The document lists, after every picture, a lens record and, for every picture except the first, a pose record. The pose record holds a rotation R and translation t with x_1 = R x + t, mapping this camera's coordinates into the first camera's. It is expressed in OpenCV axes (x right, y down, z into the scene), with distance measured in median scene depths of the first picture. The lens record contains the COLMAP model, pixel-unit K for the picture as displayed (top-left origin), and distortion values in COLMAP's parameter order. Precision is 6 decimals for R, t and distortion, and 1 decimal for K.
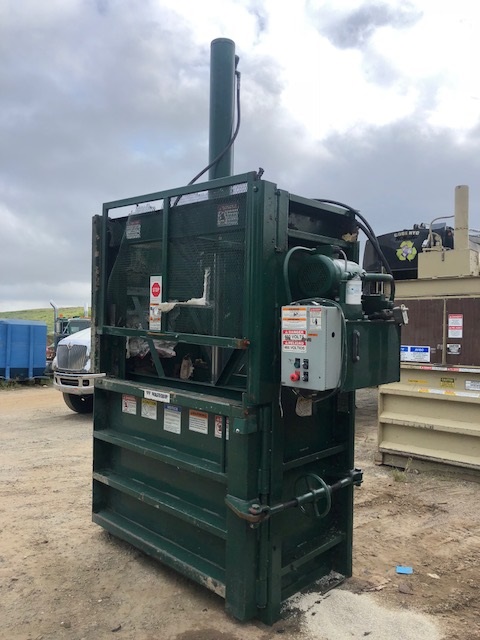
lens RADIAL K [[522.2, 0, 240.0], [0, 522.2, 320.0], [0, 0, 1]] dist [0.052653, 0.001123]
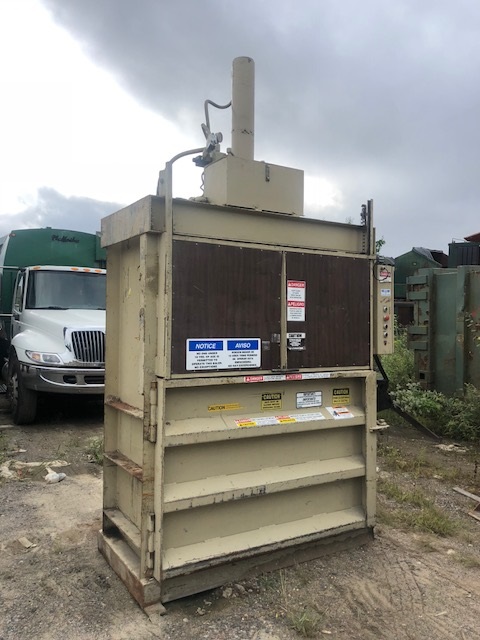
lens RADIAL K [[522.2, 0, 240.0], [0, 522.2, 320.0], [0, 0, 1]] dist [0.052653, 0.001123]
pose [[0.274289, -0.005038, 0.961634, -0.153599], [-0.028700, 0.999498, 0.013423, 0.026193], [-0.961219, -0.031281, 0.274006, 0.896817]]
